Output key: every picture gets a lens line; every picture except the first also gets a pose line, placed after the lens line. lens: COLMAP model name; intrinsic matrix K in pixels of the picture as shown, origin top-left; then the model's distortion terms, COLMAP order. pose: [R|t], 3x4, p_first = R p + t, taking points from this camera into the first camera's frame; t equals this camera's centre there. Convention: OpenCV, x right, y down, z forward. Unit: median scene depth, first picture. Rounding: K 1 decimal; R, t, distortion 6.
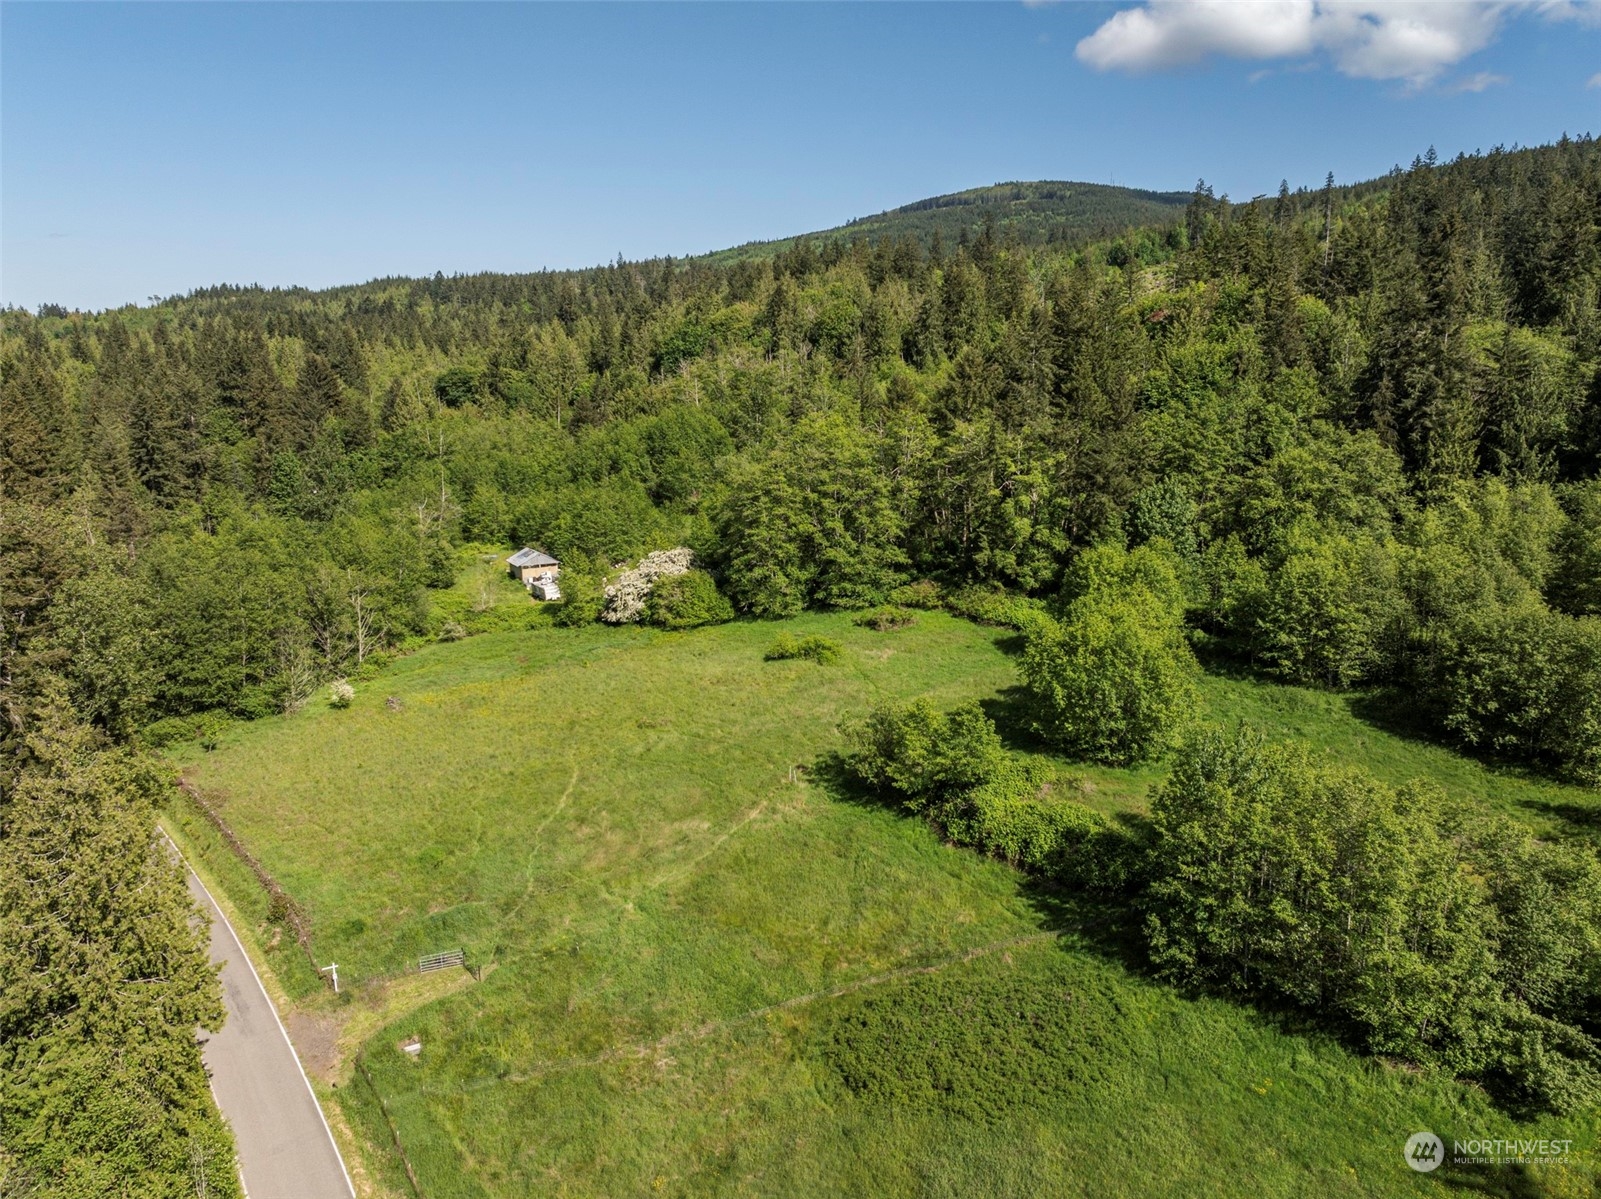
lens RADIAL K [[1119.1, 0, 798.5], [0, 1119.1, 596.6], [0, 0, 1]] dist [-0.037106, 0.025292]
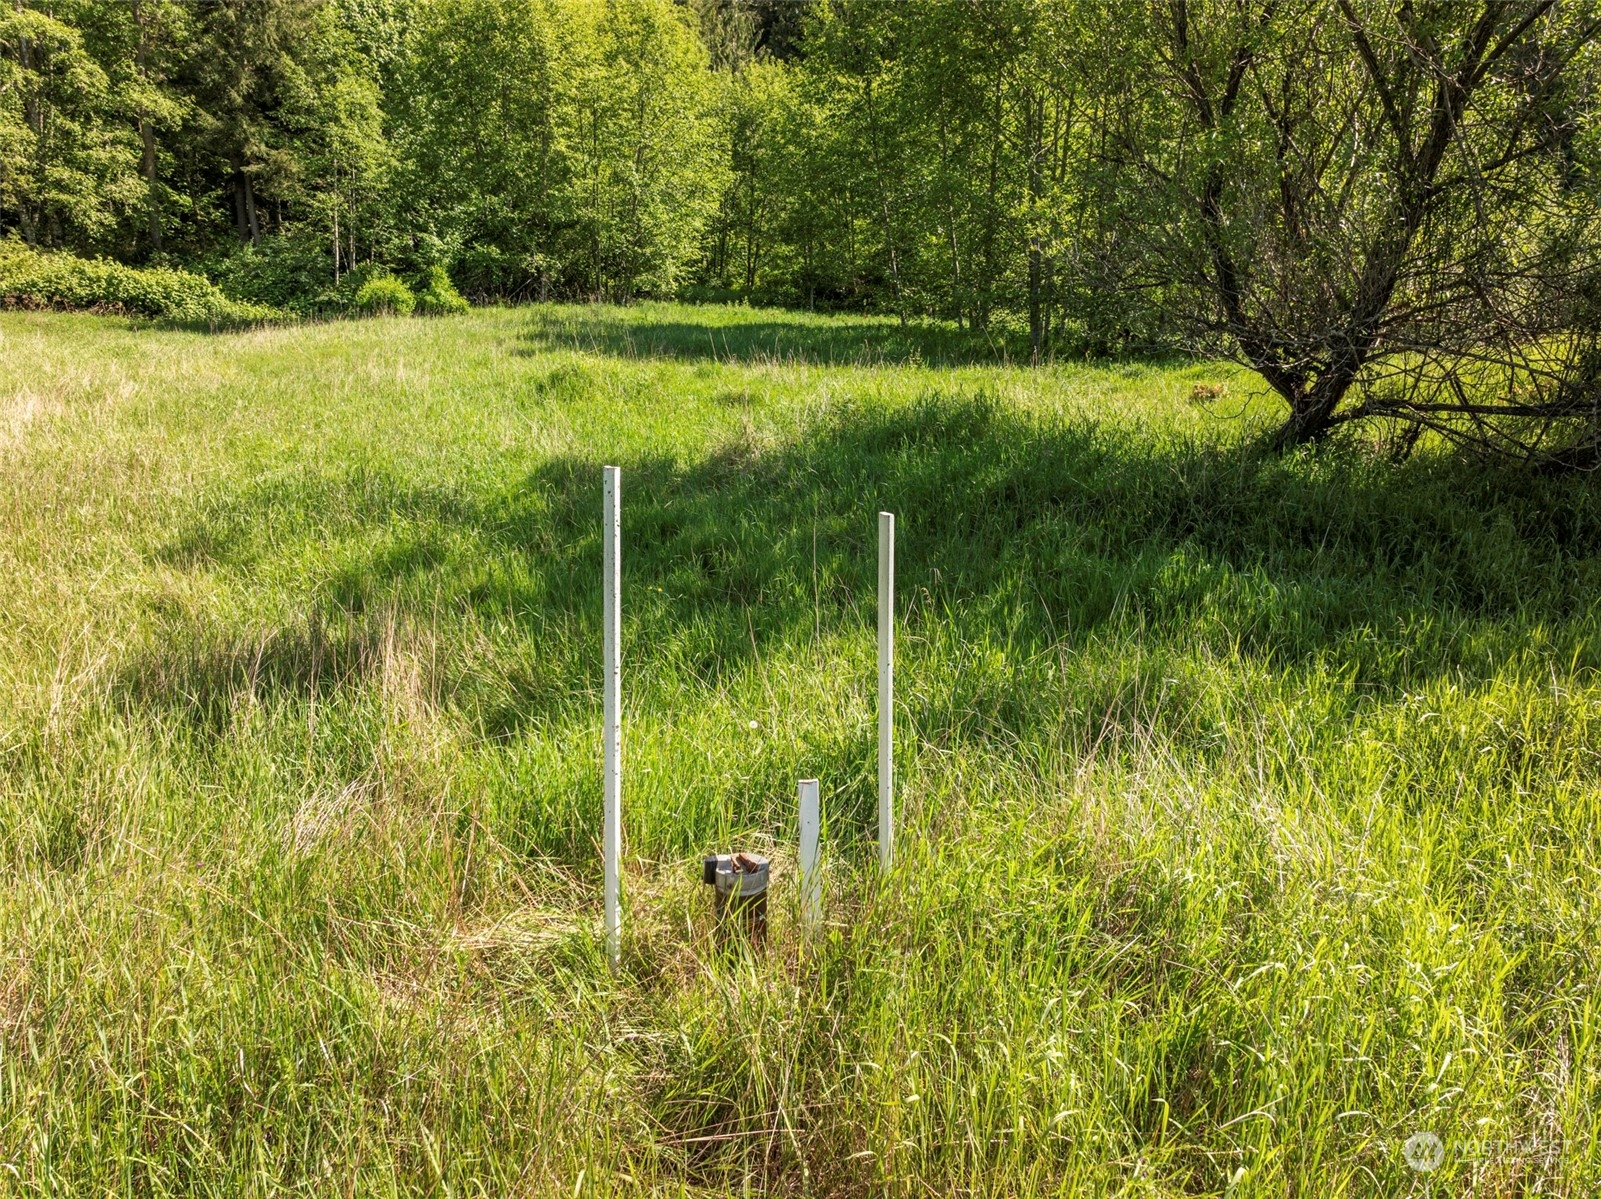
lens RADIAL K [[1134.2, 0, 795.7], [0, 1134.2, 592.2], [0, 0, 1]] dist [-0.030046, 0.016928]
pose [[0.414704, -0.162199, 0.895384, -0.022341], [0.177472, 0.979506, 0.095241, 0.099098], [-0.892482, 0.119409, 0.434991, 0.642177]]
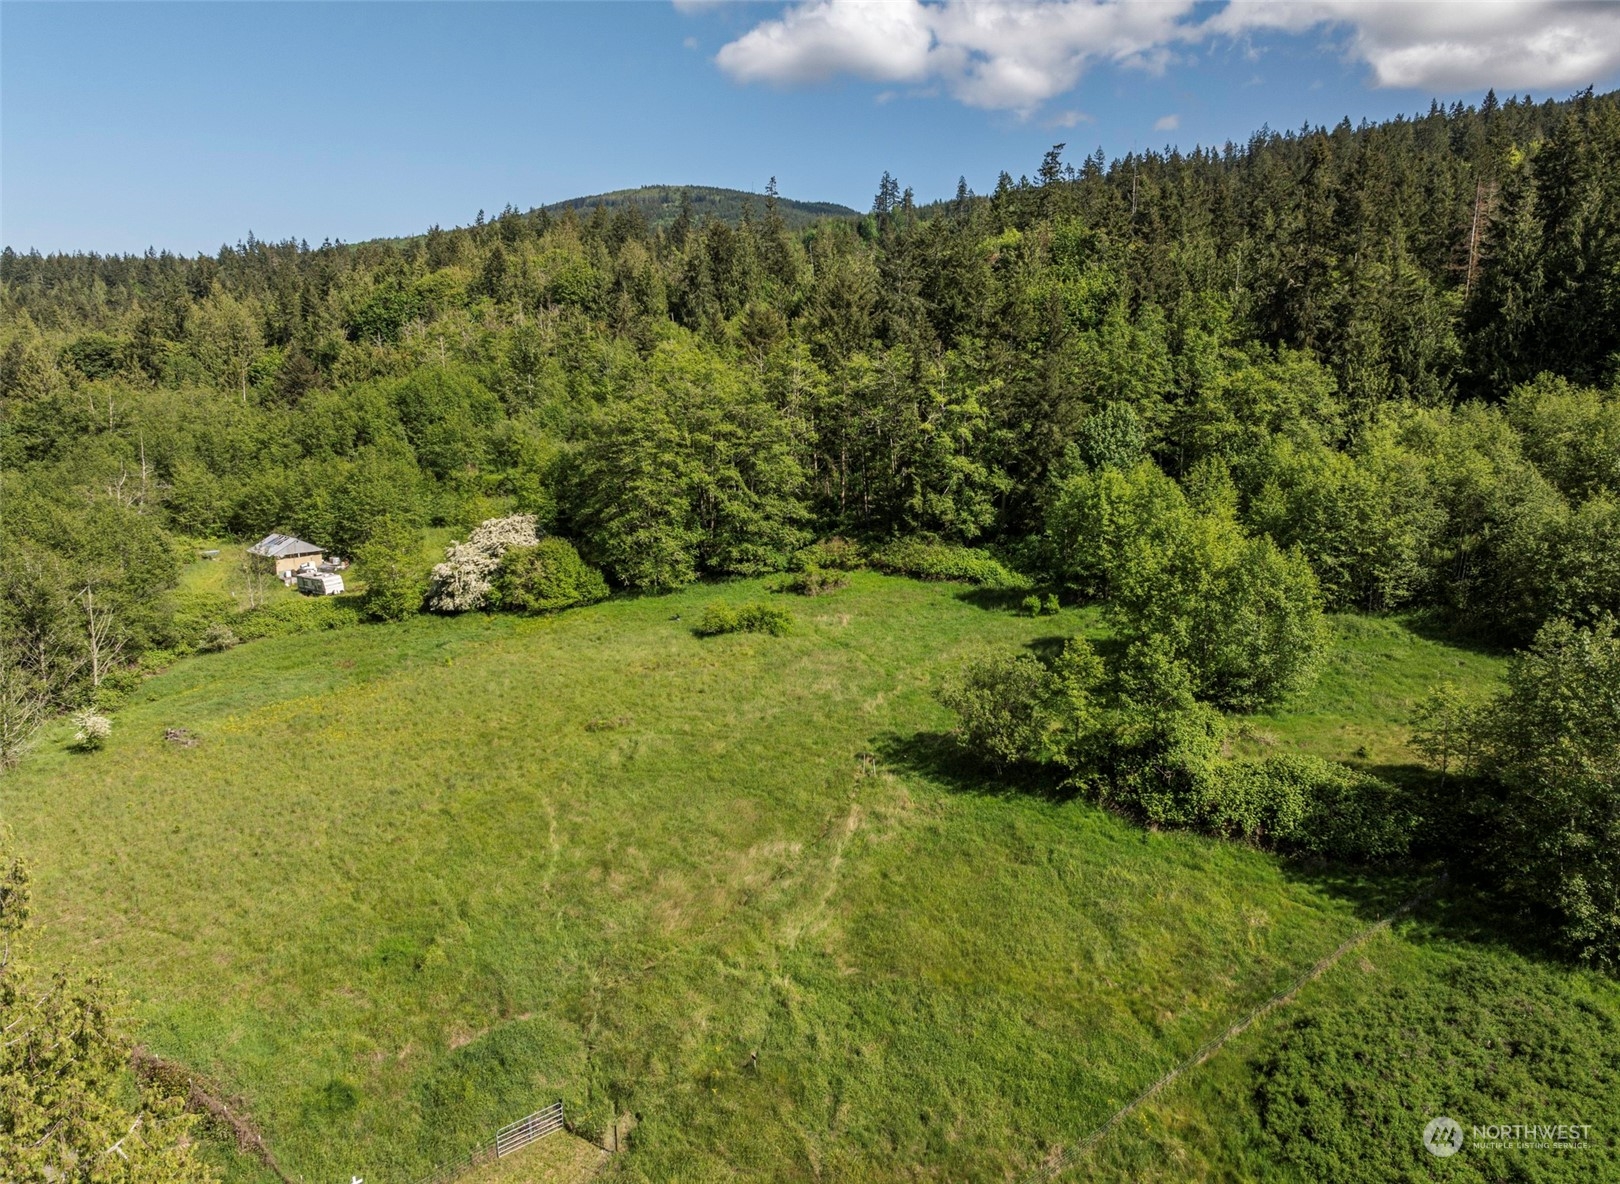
lens RADIAL K [[1134.6, 0, 807.5], [0, 1134.6, 593.9], [0, 0, 1]] dist [-0.024681, 0.004095]
pose [[0.950462, -0.058959, 0.305199, -0.172435], [0.063146, 0.997997, -0.003857, 0.030452], [-0.304361, 0.022938, 0.952281, 0.195185]]
